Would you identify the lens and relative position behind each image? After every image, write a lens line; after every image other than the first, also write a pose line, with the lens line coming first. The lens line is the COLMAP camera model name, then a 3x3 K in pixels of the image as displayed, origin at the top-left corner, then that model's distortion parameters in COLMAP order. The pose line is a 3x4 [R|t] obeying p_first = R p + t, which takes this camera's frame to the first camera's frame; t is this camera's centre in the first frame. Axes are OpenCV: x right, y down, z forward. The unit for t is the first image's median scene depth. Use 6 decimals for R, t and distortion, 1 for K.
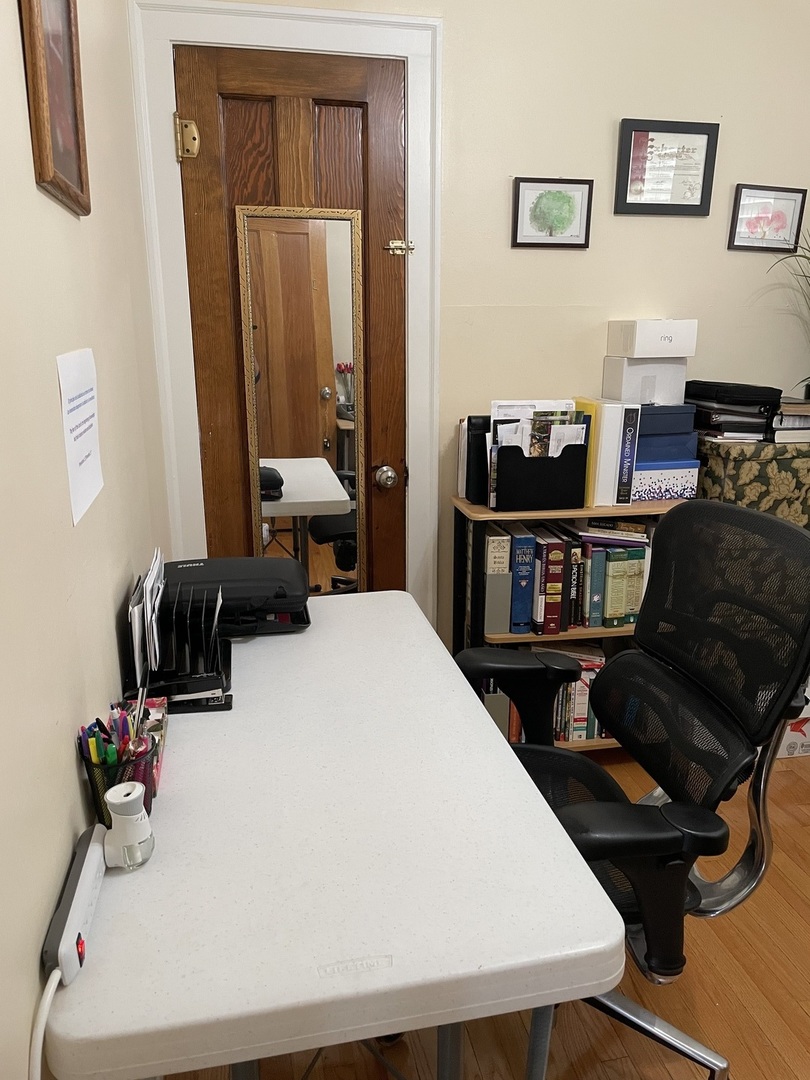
lens RADIAL K [[828.6, 0, 416.4], [0, 828.6, 548.7], [0, 0, 1]] dist [0.037110, -0.025344]
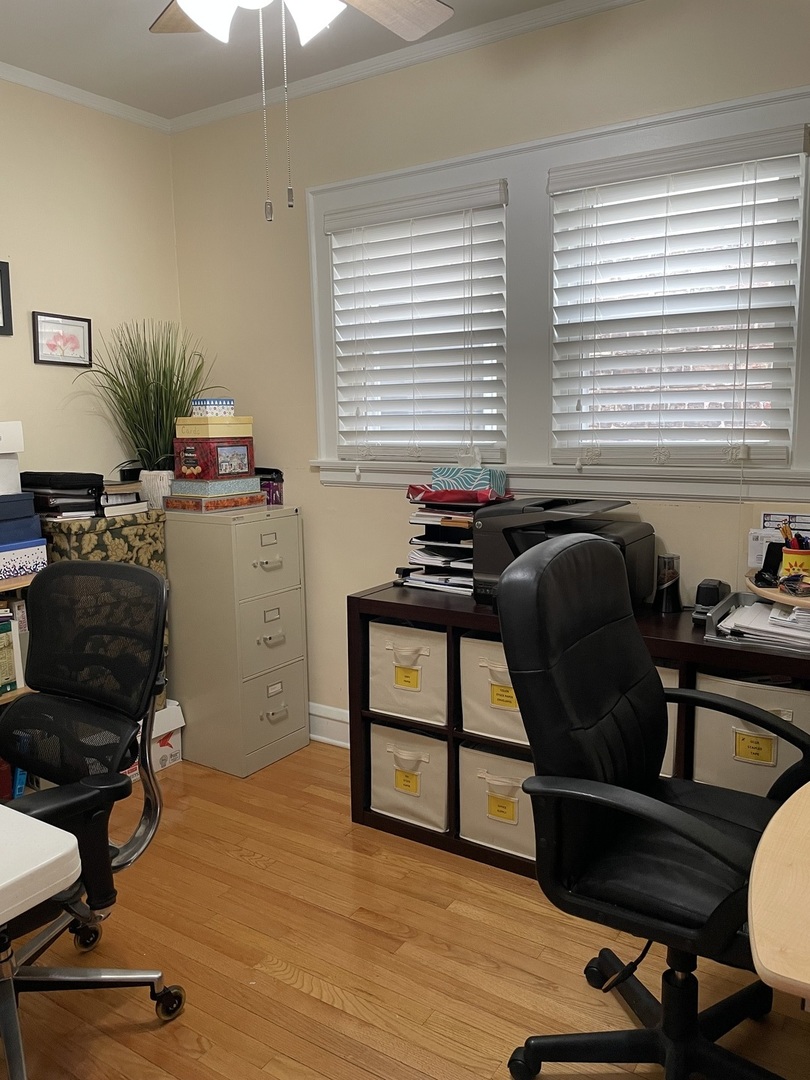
lens RADIAL K [[828.6, 0, 414.2], [0, 828.6, 533.9], [0, 0, 1]] dist [0.037110, -0.025344]
pose [[0.712981, -0.117497, 0.691269, -0.098640], [0.202942, 0.978244, -0.043042, 0.043086], [-0.671172, 0.170976, 0.721315, -0.190997]]
